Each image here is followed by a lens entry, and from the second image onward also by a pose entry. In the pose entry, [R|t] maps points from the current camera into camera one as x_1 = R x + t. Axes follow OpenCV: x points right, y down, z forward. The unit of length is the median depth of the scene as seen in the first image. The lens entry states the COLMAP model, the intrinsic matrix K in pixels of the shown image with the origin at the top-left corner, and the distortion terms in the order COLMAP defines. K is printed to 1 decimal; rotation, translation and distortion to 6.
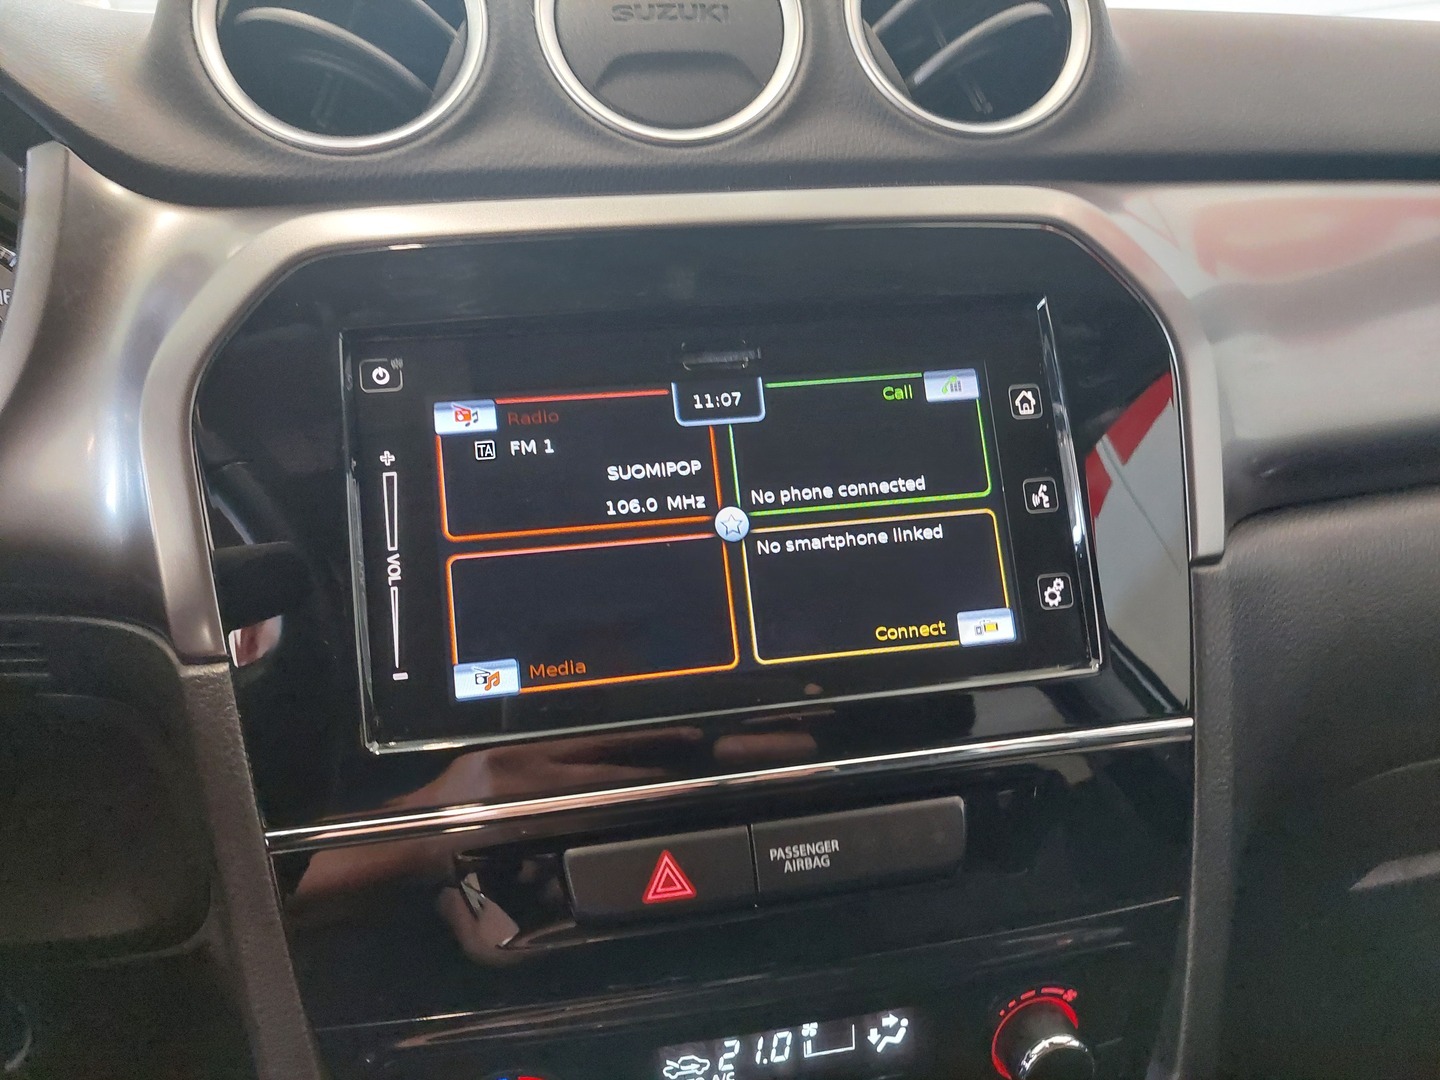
lens RADIAL K [[1063.1, 0, 724.0], [0, 1063.1, 551.6], [0, 0, 1]] dist [0.077807, -0.109004]
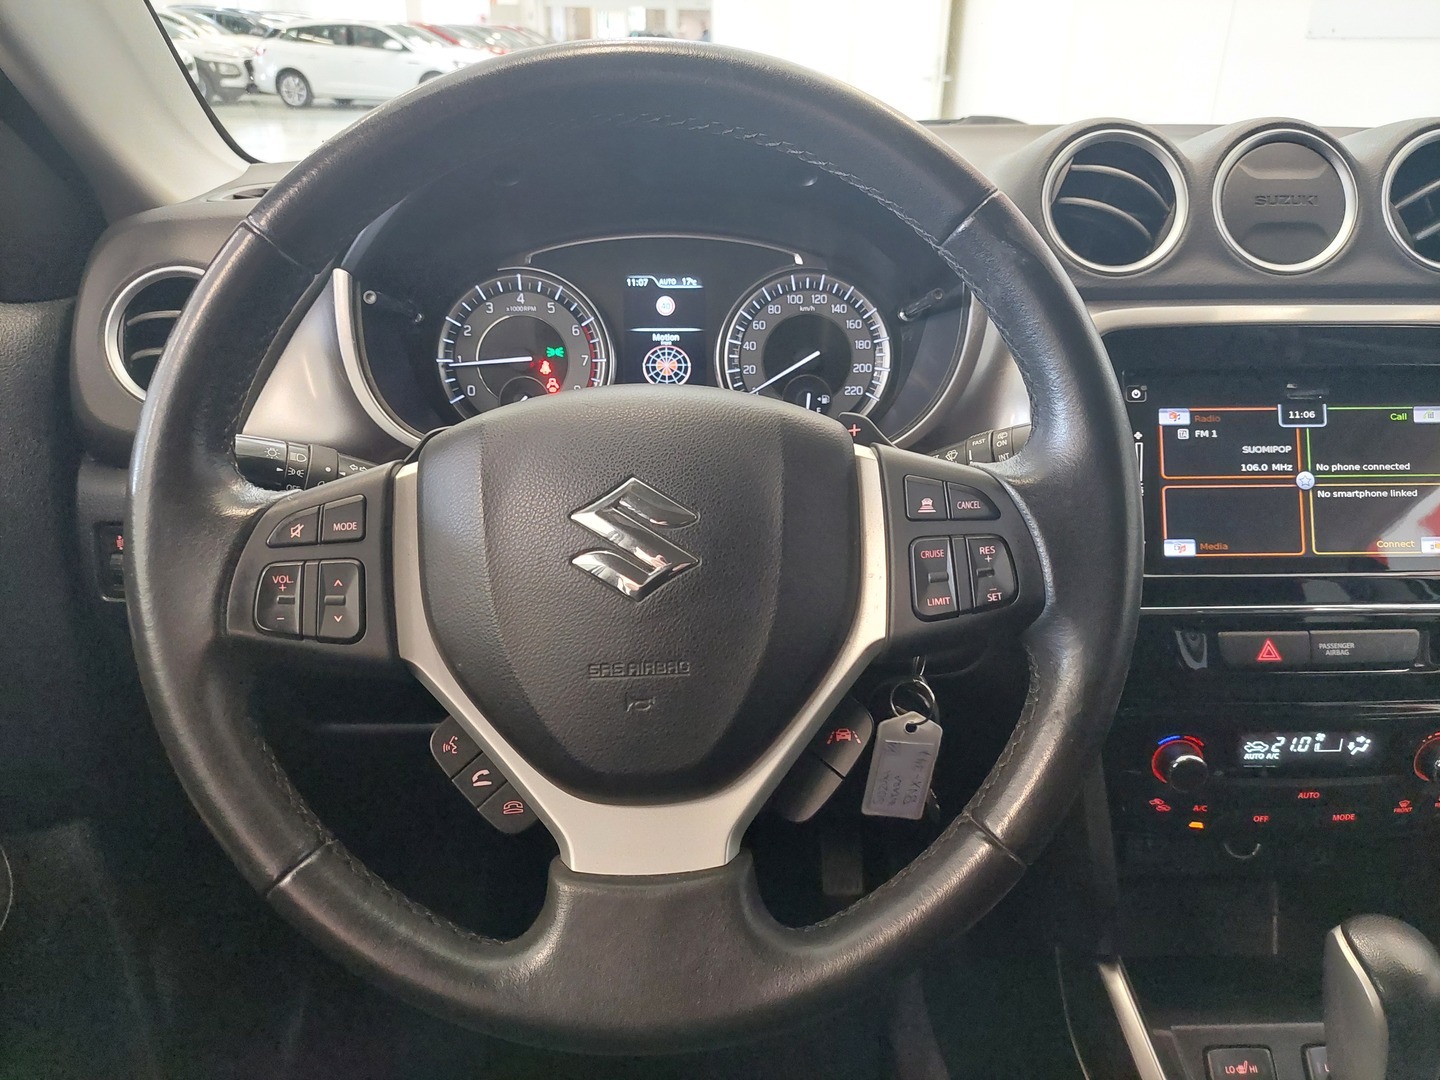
lens RADIAL K [[1063.1, 0, 724.0], [0, 1063.1, 551.6], [0, 0, 1]] dist [0.077807, -0.109004]
pose [[0.987806, 0.088959, -0.127769, -0.772671], [-0.079973, 0.994059, 0.073828, 0.042450], [0.133577, -0.062710, 0.989052, -1.080460]]
